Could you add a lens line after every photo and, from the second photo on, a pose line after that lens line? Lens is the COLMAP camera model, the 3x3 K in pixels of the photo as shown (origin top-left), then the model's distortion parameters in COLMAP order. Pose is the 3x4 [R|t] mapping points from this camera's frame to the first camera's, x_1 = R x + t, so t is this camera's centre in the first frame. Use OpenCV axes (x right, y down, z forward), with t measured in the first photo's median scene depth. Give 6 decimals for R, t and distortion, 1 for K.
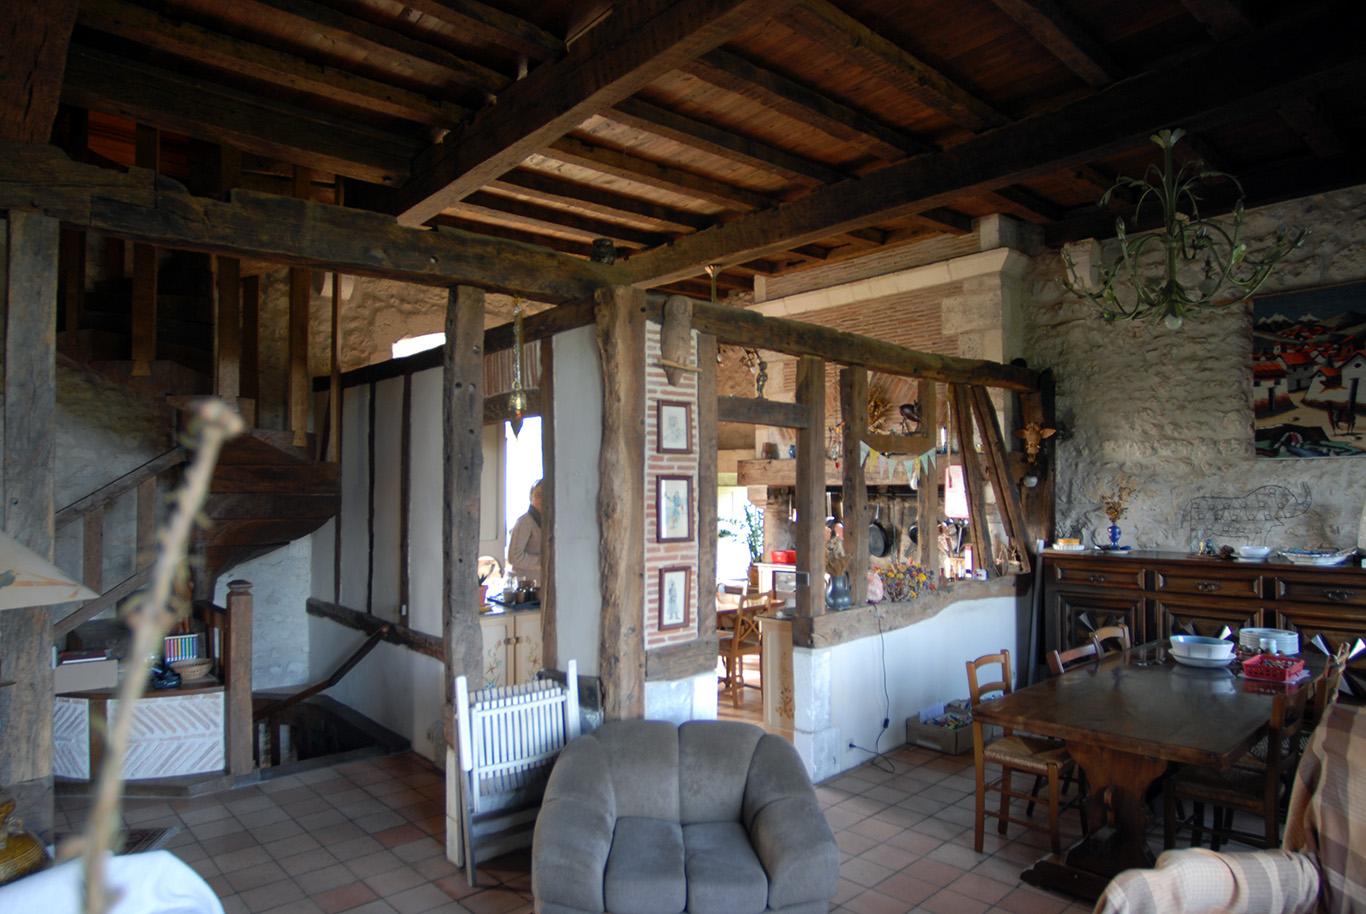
lens RADIAL K [[820.9, 0, 682.0], [0, 820.9, 458.5], [0, 0, 1]] dist [-0.055820, 0.021118]
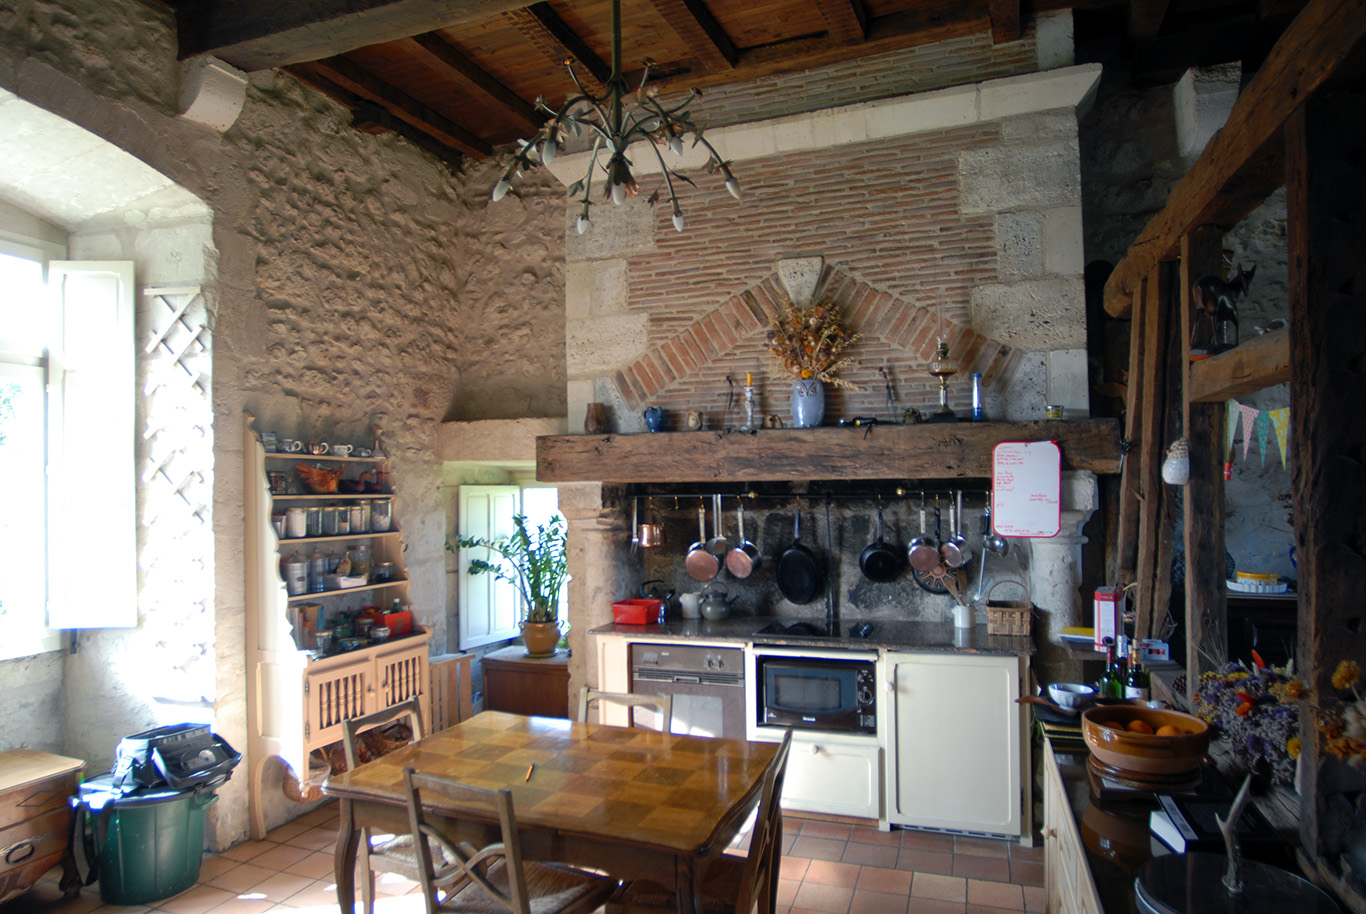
lens RADIAL K [[820.9, 0, 683.4], [0, 820.9, 464.2], [0, 0, 1]] dist [-0.055820, 0.021118]
pose [[0.893424, 0.002784, 0.449205, -0.097653], [-0.006912, 0.999948, 0.007549, 0.017602], [-0.449160, -0.009850, 0.893397, 0.529832]]
